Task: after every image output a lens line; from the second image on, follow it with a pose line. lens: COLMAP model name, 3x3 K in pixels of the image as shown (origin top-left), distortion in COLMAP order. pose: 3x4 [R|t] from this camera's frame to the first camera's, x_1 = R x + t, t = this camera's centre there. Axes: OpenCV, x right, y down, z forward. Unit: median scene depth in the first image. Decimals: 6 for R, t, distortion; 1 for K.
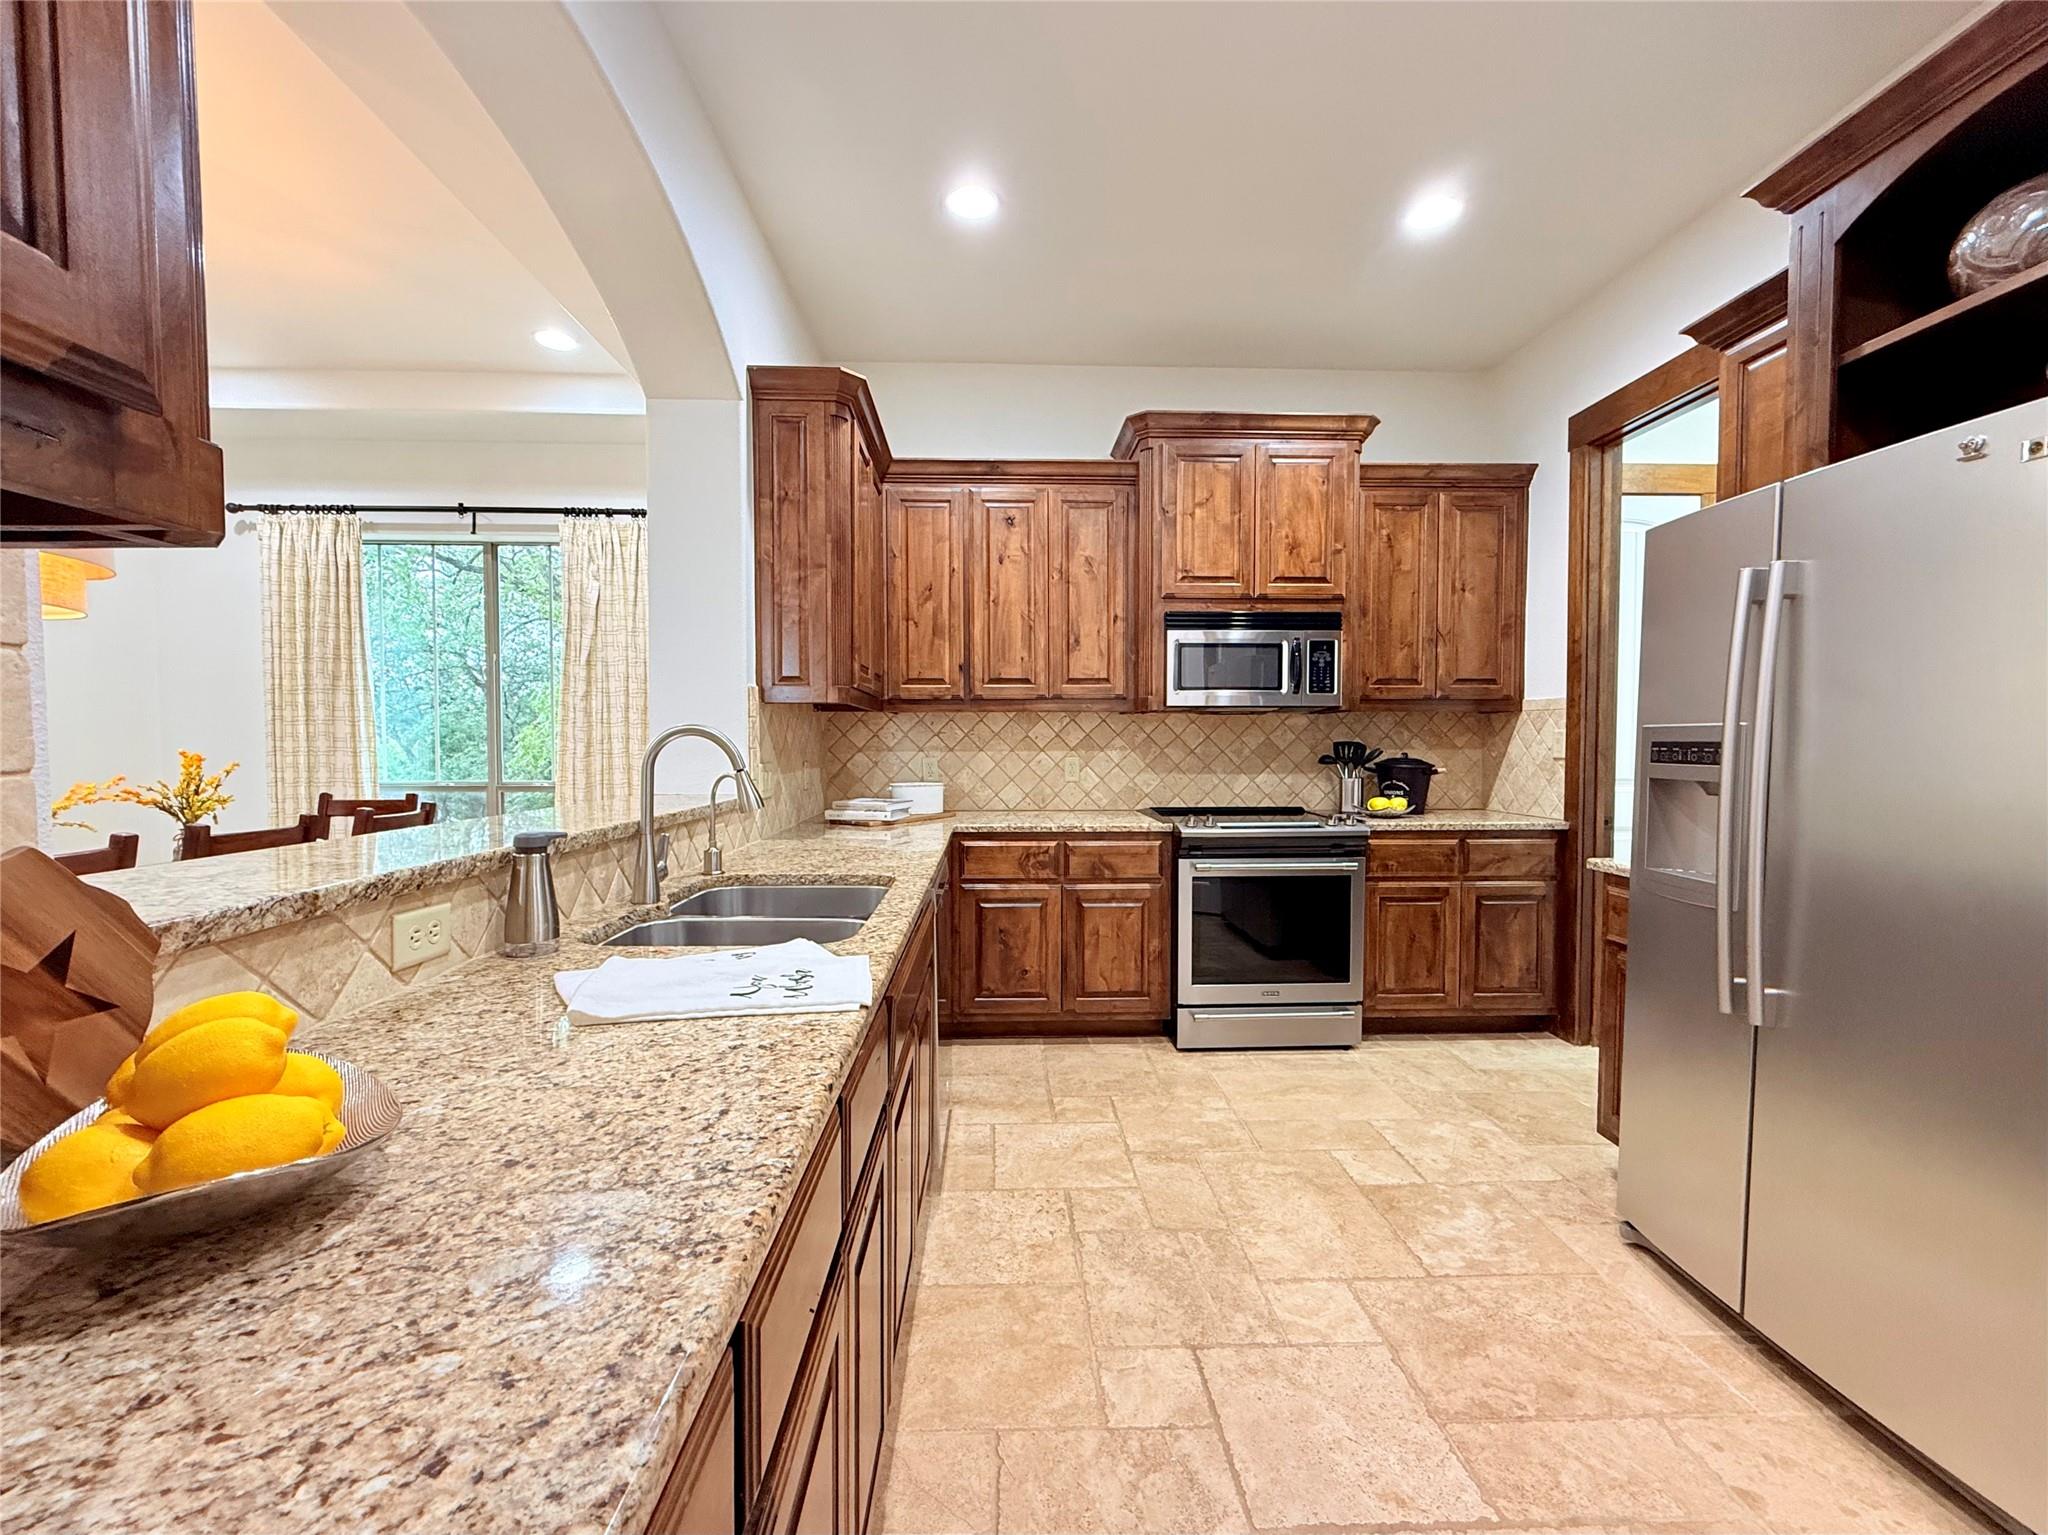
lens RADIAL K [[817.4, 0, 997.7], [0, 817.4, 754.5], [0, 0, 1]] dist [-0.001362, 0.000098]
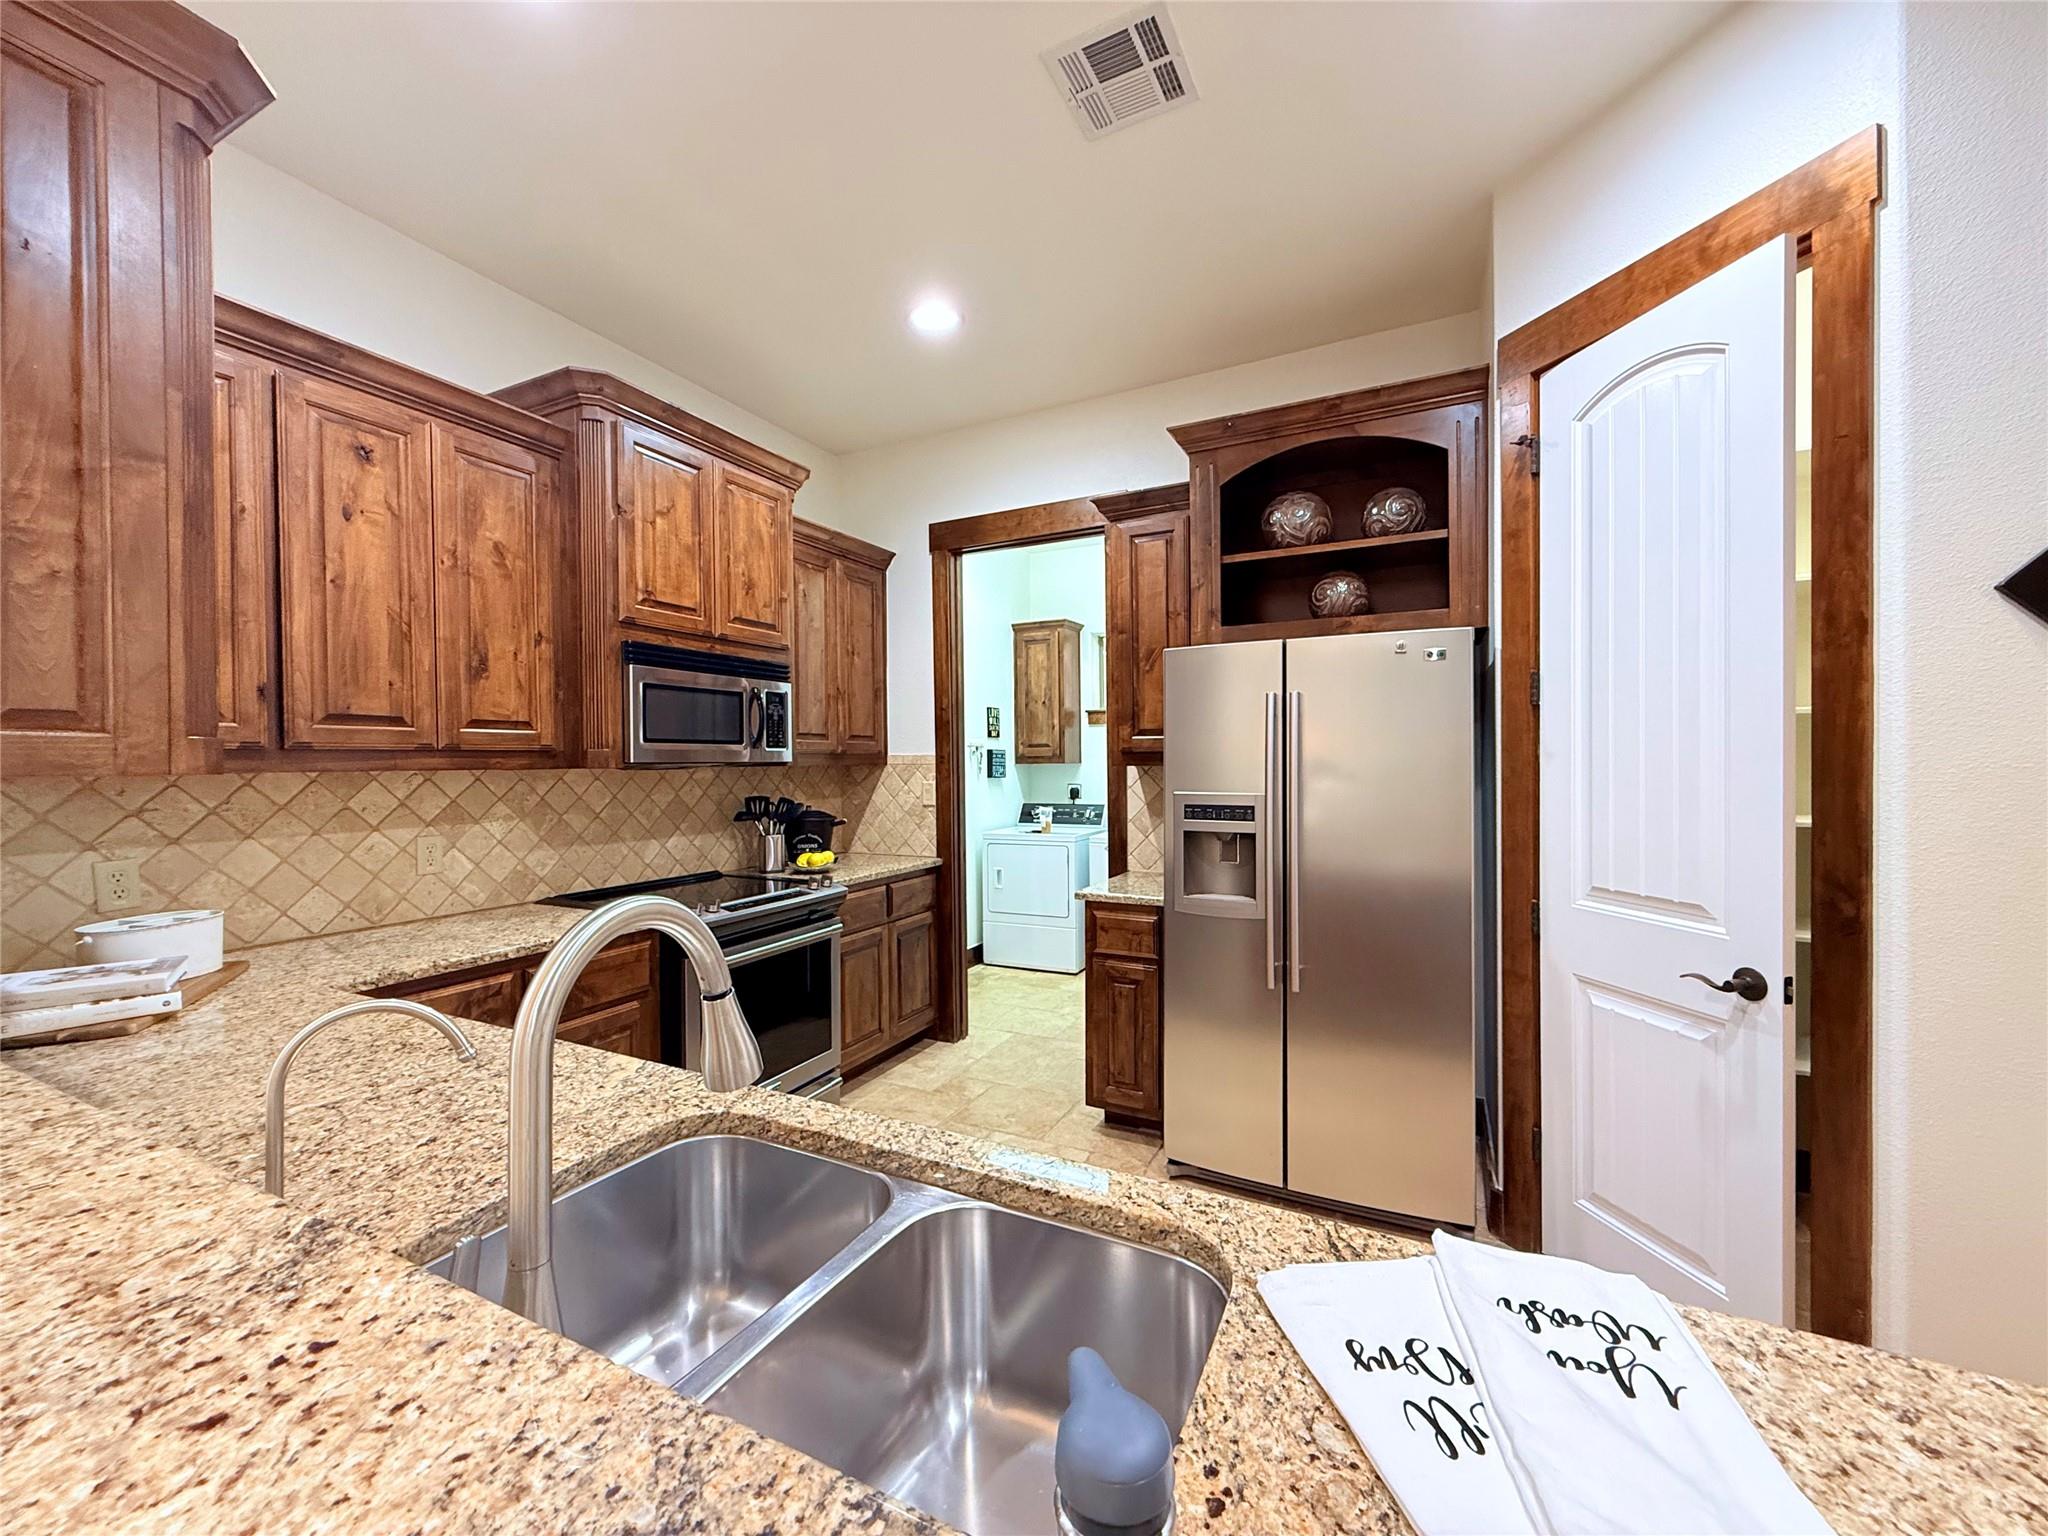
lens RADIAL K [[817.4, 0, 997.7], [0, 817.4, 755.0], [0, 0, 1]] dist [-0.001362, 0.000098]
pose [[0.478254, 0.003072, 0.878216, -0.297577], [0.025240, 0.999533, -0.017241, -0.043759], [-0.877859, 0.030412, 0.477953, 0.323264]]
